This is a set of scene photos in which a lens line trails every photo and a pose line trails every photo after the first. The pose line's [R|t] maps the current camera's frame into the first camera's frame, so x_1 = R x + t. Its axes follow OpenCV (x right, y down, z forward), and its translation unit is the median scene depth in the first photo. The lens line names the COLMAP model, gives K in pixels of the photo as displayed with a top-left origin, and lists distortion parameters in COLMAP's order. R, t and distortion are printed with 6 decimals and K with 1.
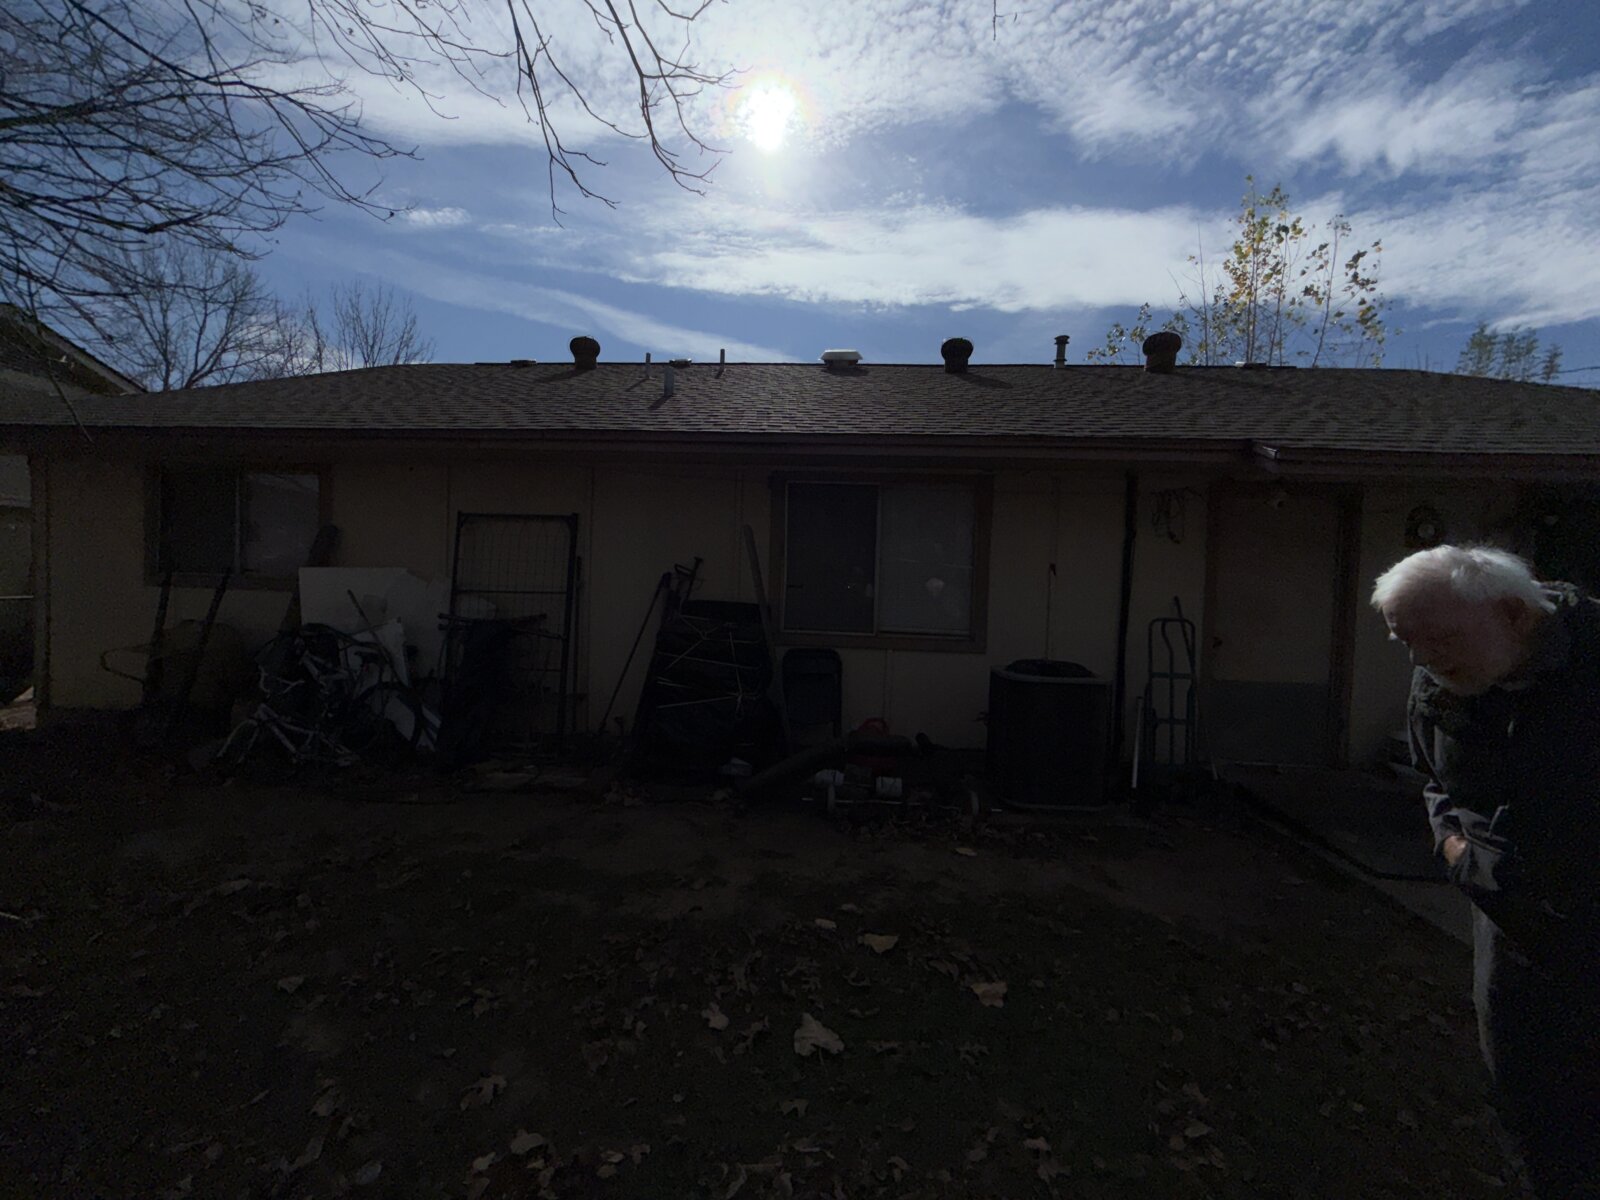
lens RADIAL K [[650.1, 0, 800.0], [0, 650.1, 600.0], [0, 0, 1]] dist [-0.002102, -0.000429]
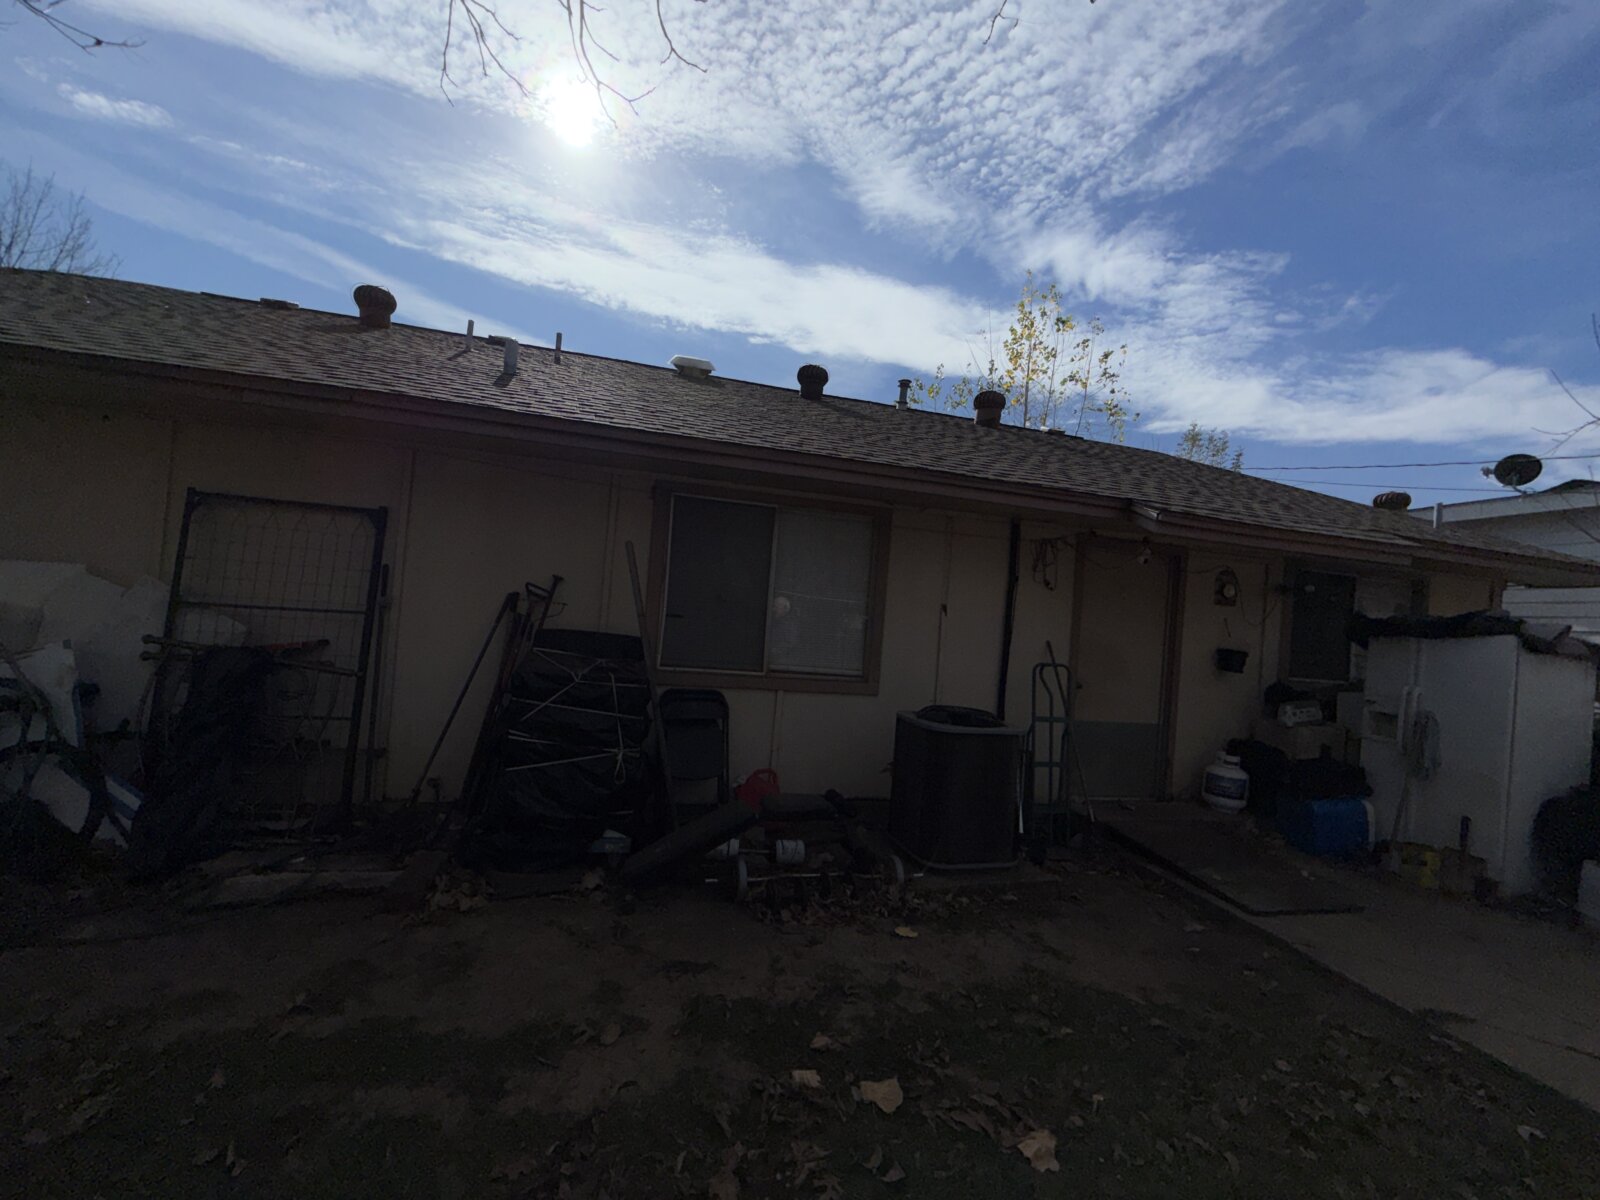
lens RADIAL K [[644.4, 0, 798.9], [0, 644.4, 601.4], [0, 0, 1]] dist [0.001614, -0.000536]
pose [[0.945615, 0.047861, 0.321747, -0.129160], [-0.039866, 0.998712, -0.031396, -0.020372], [-0.322835, 0.016862, 0.946305, 0.145676]]
